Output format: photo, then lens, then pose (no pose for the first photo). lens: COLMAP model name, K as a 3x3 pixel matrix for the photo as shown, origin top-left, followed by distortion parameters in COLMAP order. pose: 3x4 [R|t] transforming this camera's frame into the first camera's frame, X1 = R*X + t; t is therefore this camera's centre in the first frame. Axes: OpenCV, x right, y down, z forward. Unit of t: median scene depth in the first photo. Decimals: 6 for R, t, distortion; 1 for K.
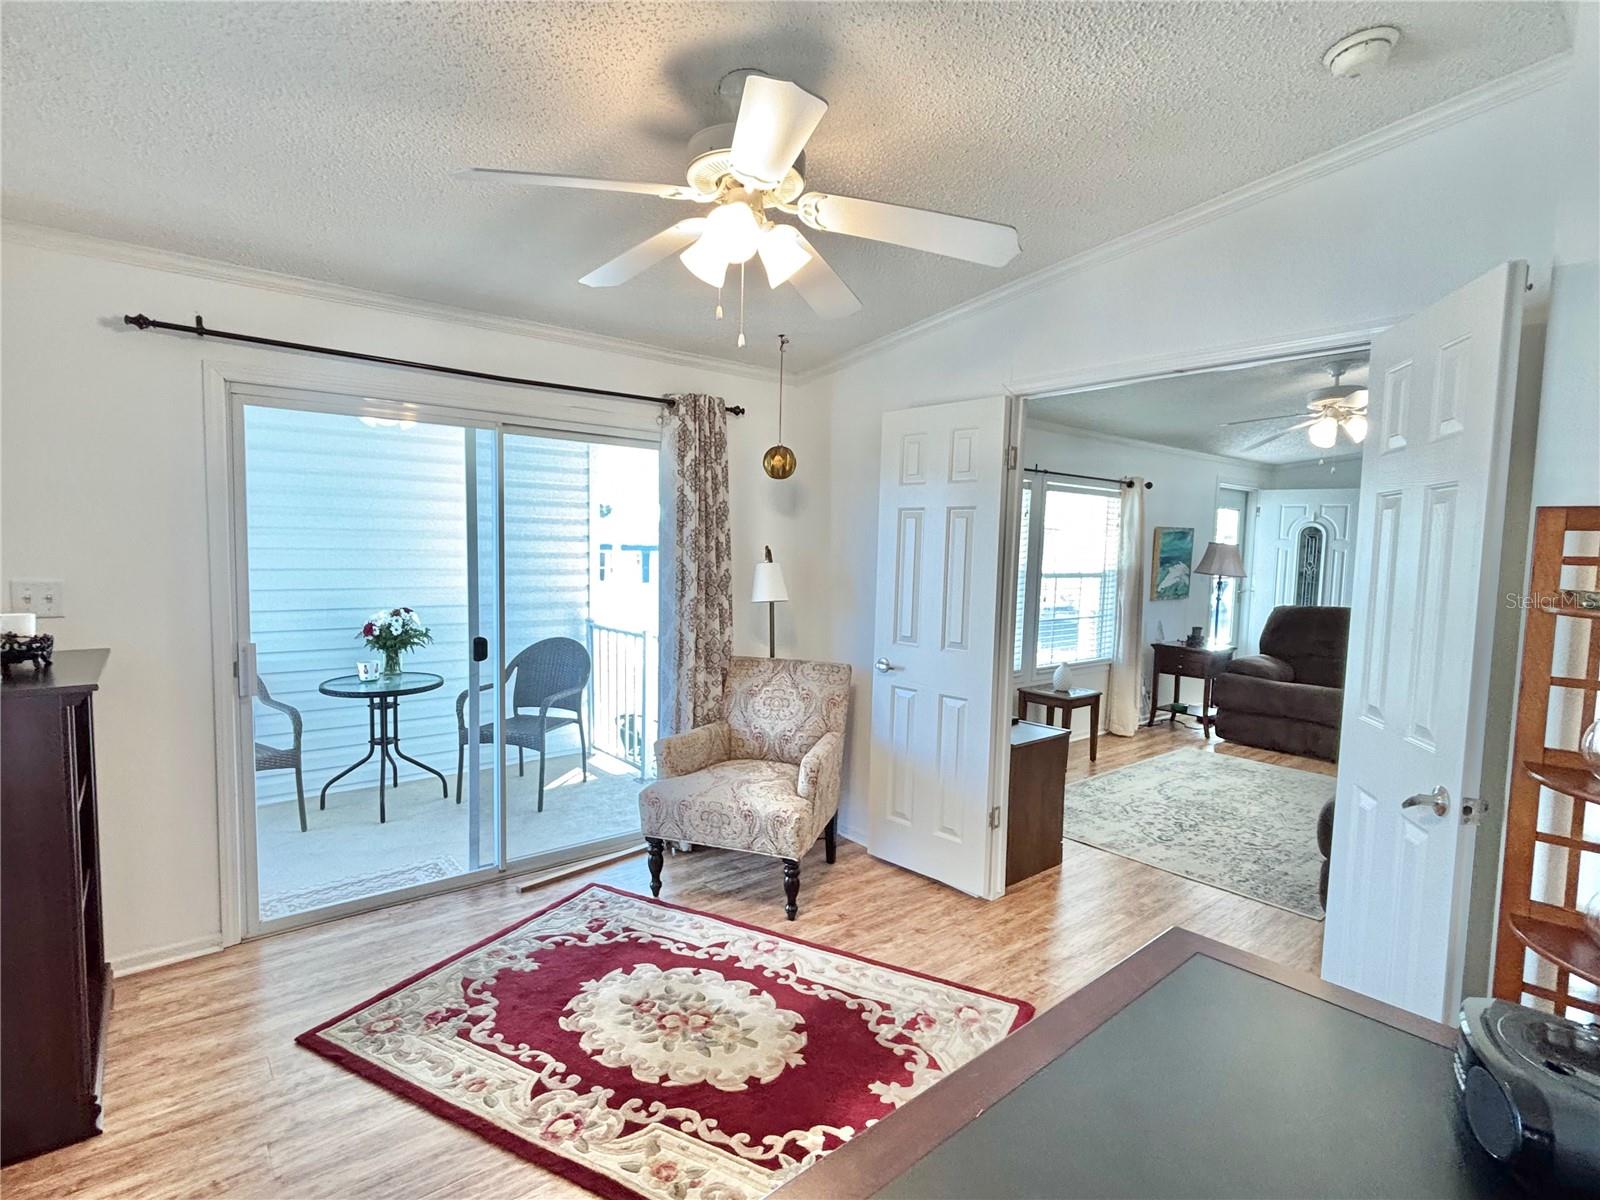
lens RADIAL K [[800.0, 0, 799.9], [0, 800.0, 598.6], [0, 0, 1]] dist [-0.003644, -0.000403]
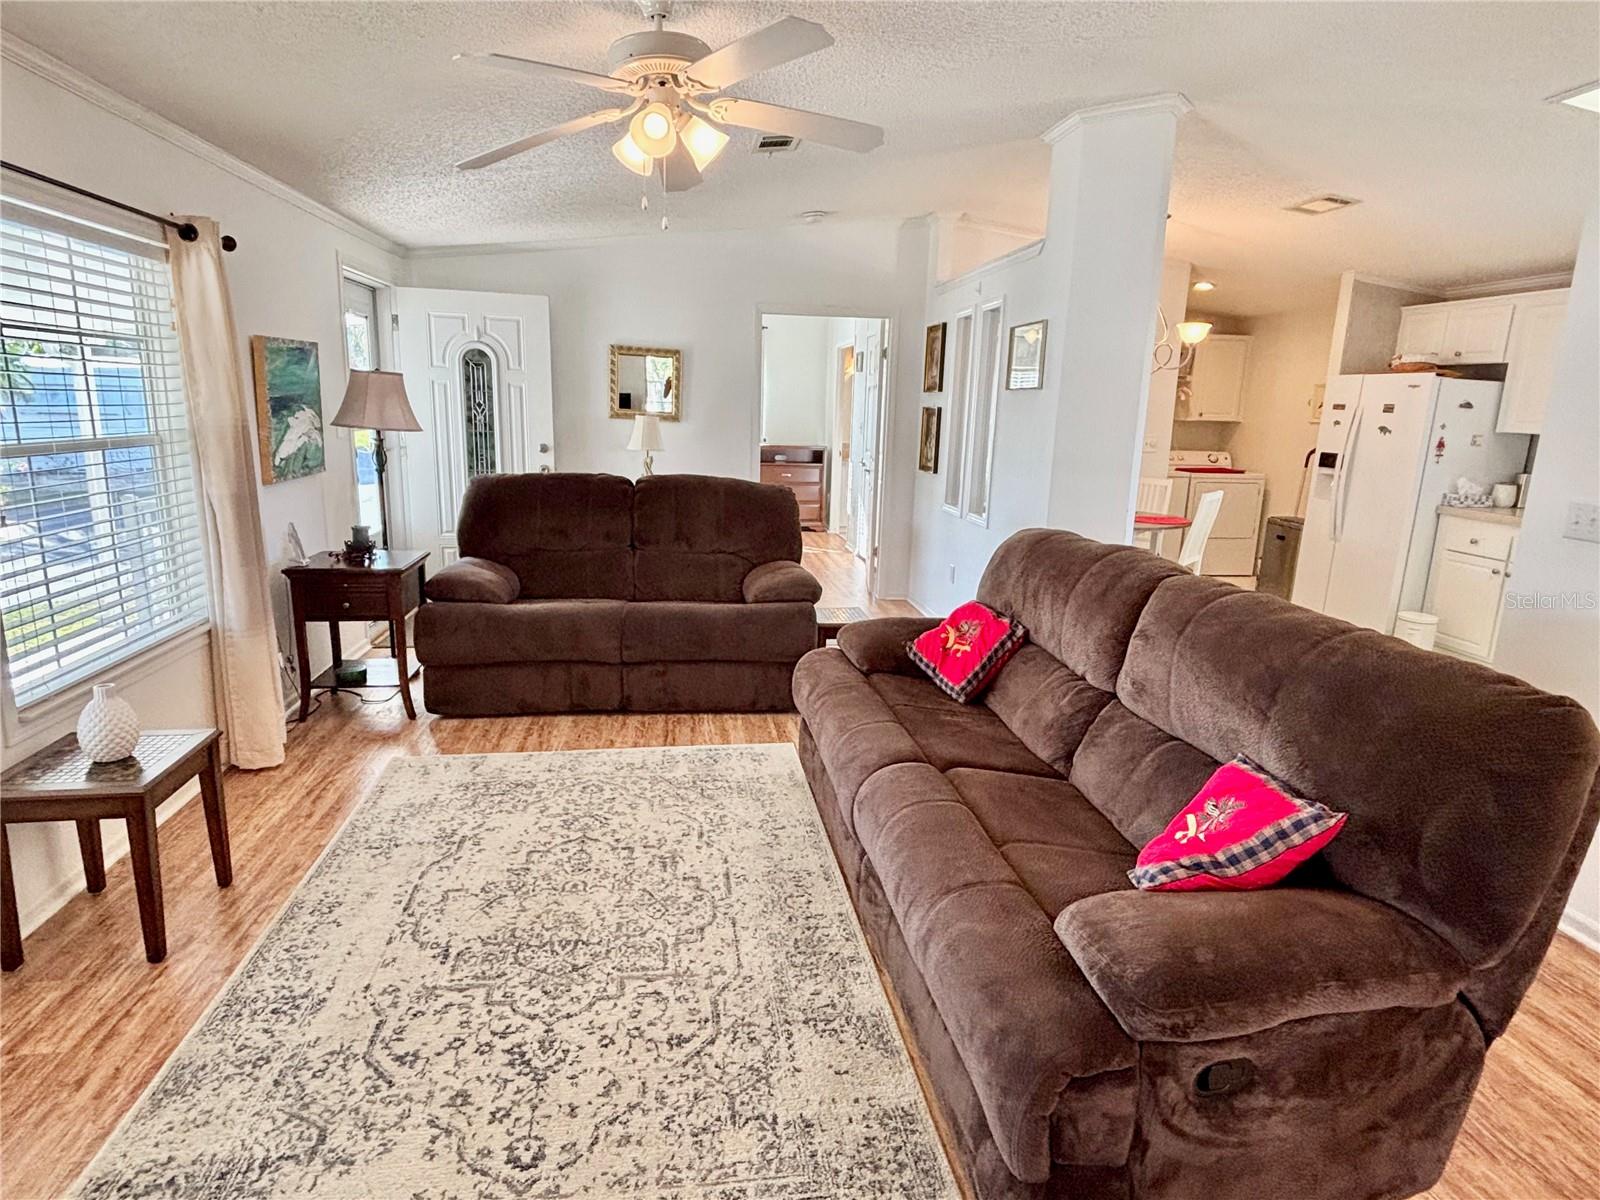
lens RADIAL K [[879.3, 0, 788.5], [0, 879.3, 597.0], [0, 0, 1]] dist [0.000088, -0.010167]
pose [[0.527128, -0.196349, 0.826791, 0.145687], [0.045727, 0.978085, 0.203125, -0.027833], [-0.848555, -0.069266, 0.524554, 0.443703]]
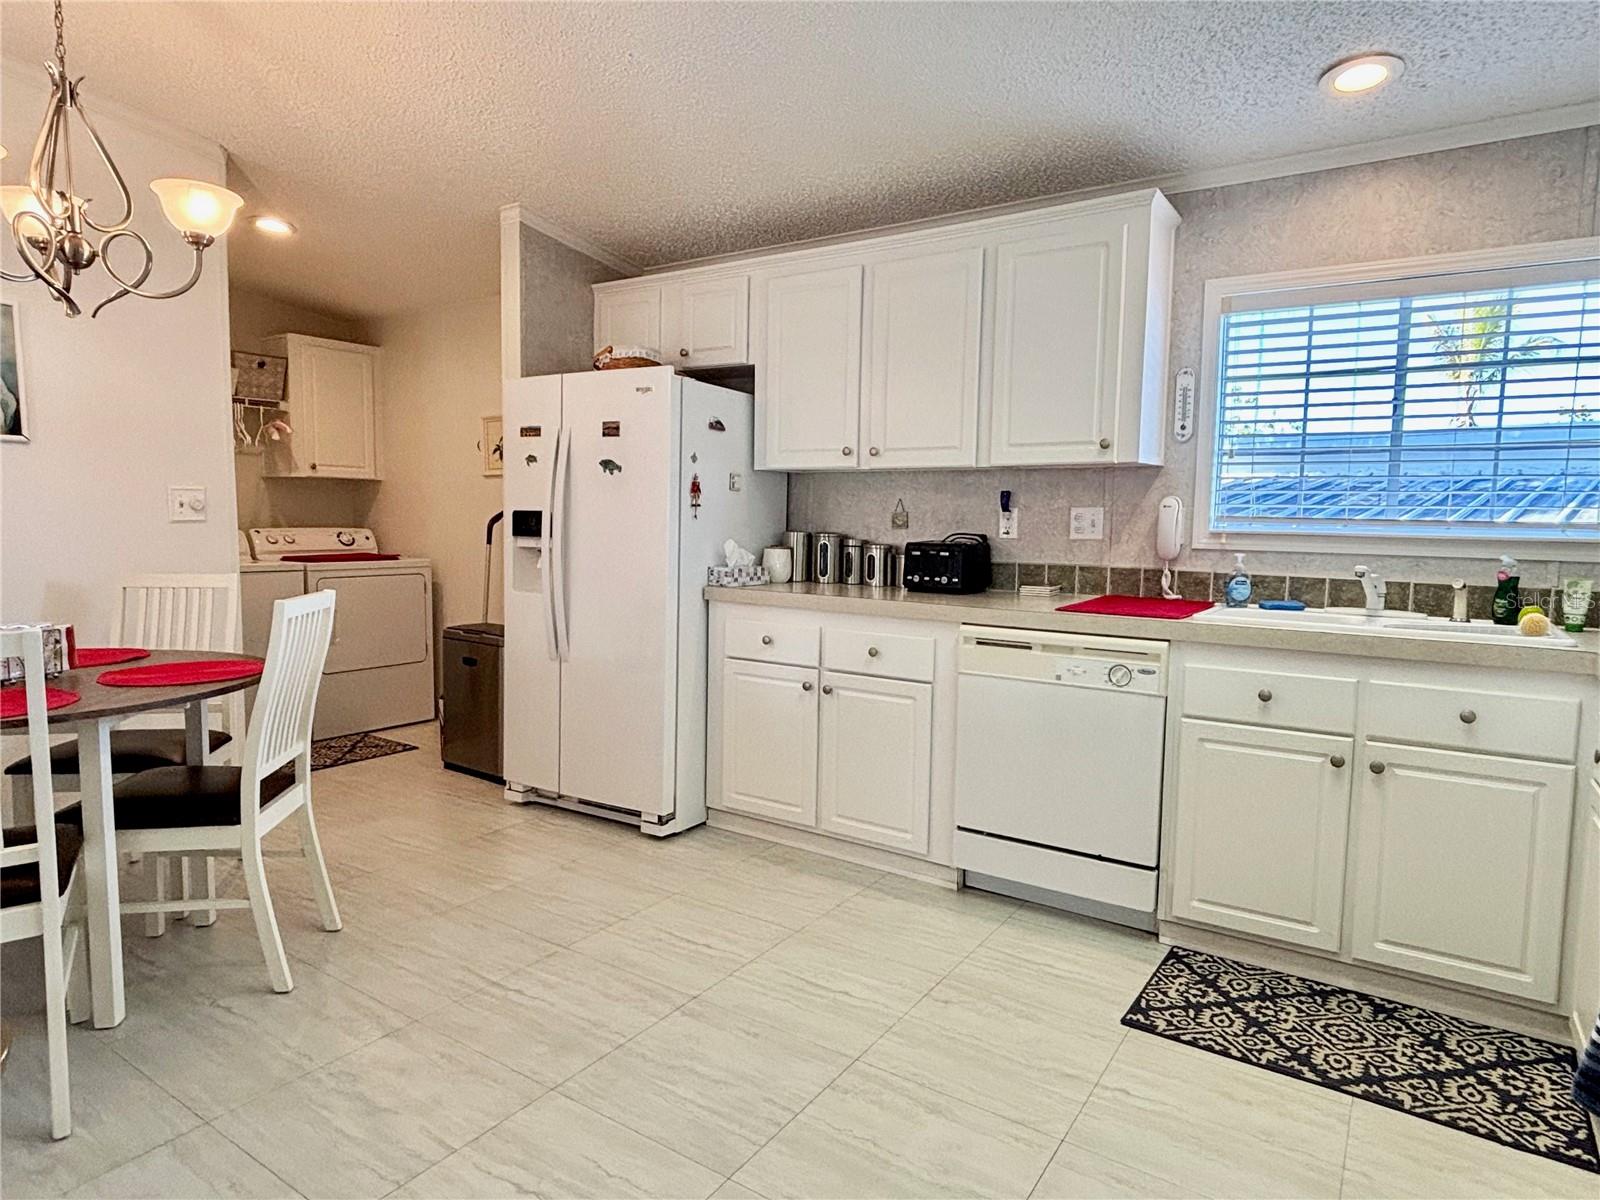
lens RADIAL K [[941.2, 0, 806.9], [0, 941.2, 600.0], [0, 0, 1]] dist [0.020708, -0.013393]
pose [[-0.307440, -0.113736, 0.944746, 0.656740], [0.037418, 0.990618, 0.131435, 0.023818], [-0.950832, 0.075759, -0.300300, 0.471048]]
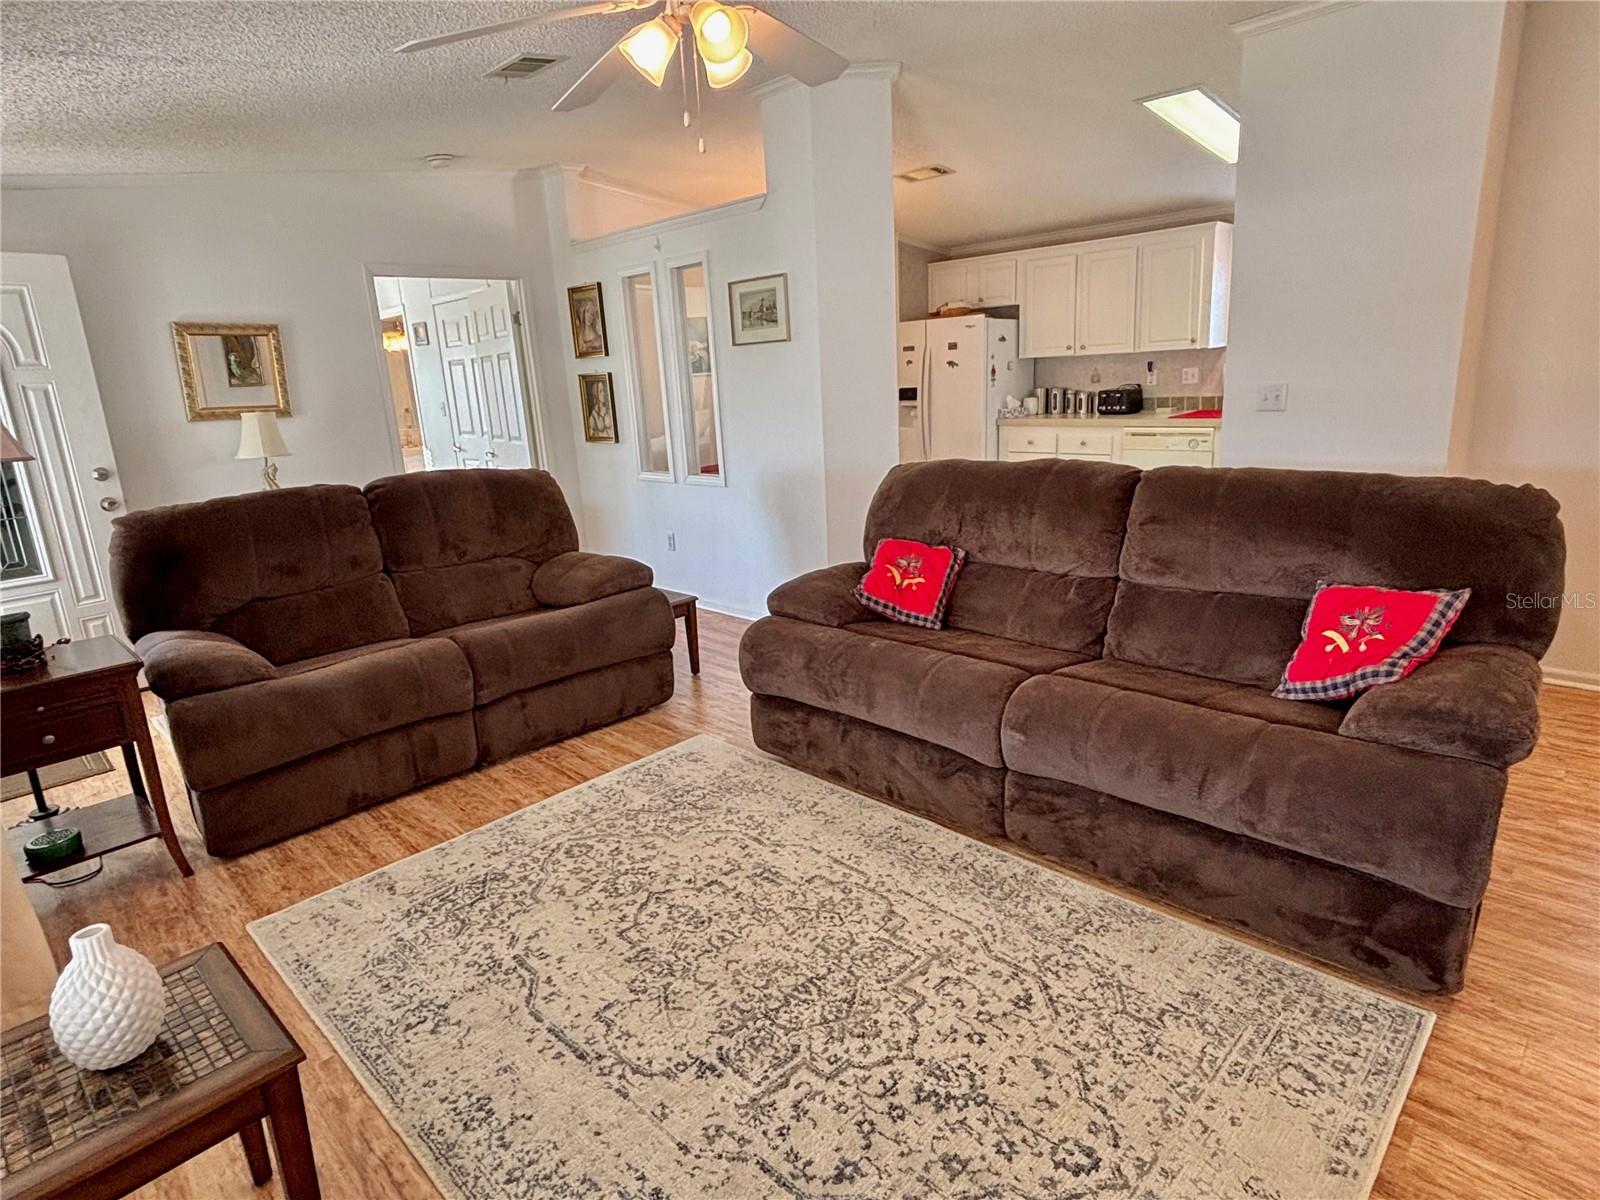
lens RADIAL K [[895.9, 0, 786.5], [0, 895.9, 597.6], [0, 0, 1]] dist [0.003309, -0.004574]
pose [[-0.096031, -0.266221, 0.959117, 0.098699], [0.119430, 0.953527, 0.276627, -0.040777], [-0.988188, 0.141112, -0.059774, 0.718718]]
